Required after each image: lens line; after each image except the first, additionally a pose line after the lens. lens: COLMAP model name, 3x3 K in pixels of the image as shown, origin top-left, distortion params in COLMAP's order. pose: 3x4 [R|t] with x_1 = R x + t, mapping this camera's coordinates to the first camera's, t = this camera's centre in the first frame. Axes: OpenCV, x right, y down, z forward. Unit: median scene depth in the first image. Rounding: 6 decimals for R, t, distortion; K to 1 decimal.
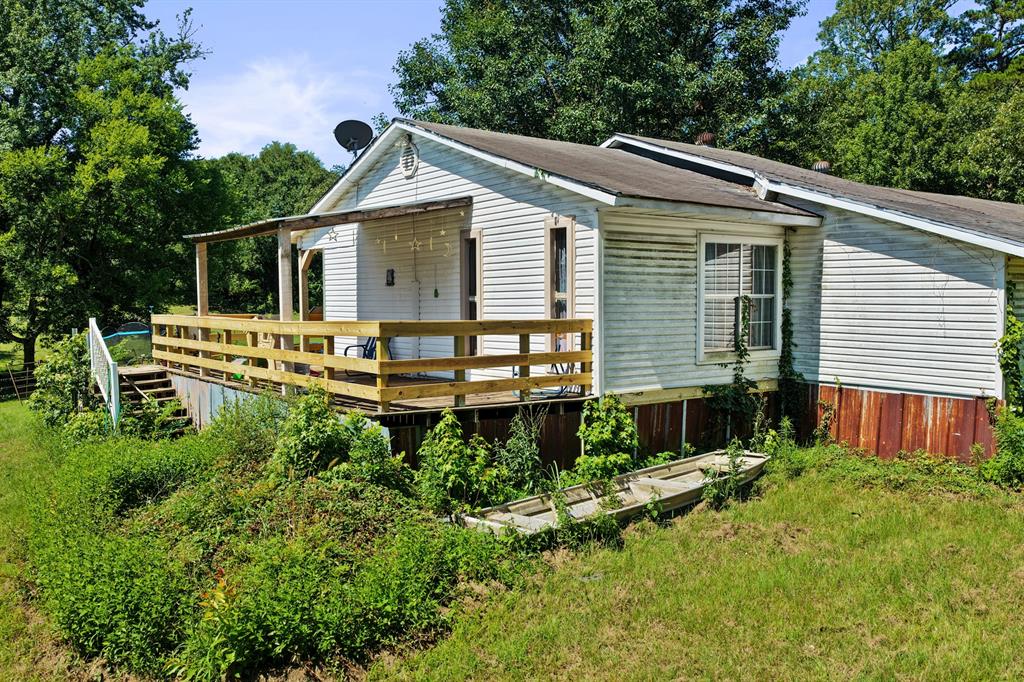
lens RADIAL K [[817.7, 0, 512.0], [0, 817.7, 341.0], [0, 0, 1]] dist [0.043082, 0.001439]
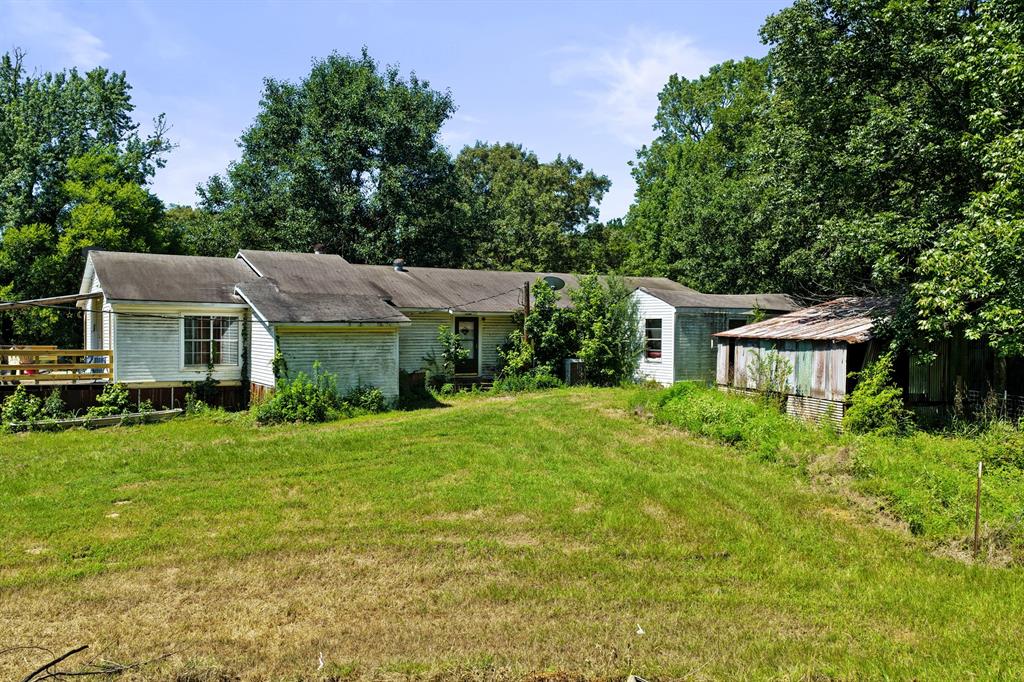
lens RADIAL K [[817.7, 0, 512.0], [0, 817.7, 341.0], [0, 0, 1]] dist [0.043082, 0.001439]
pose [[0.995953, 0.010299, -0.089282, 0.358445], [-0.013885, 0.999117, -0.039642, 0.006218], [0.088795, 0.040721, 0.995217, -0.307598]]
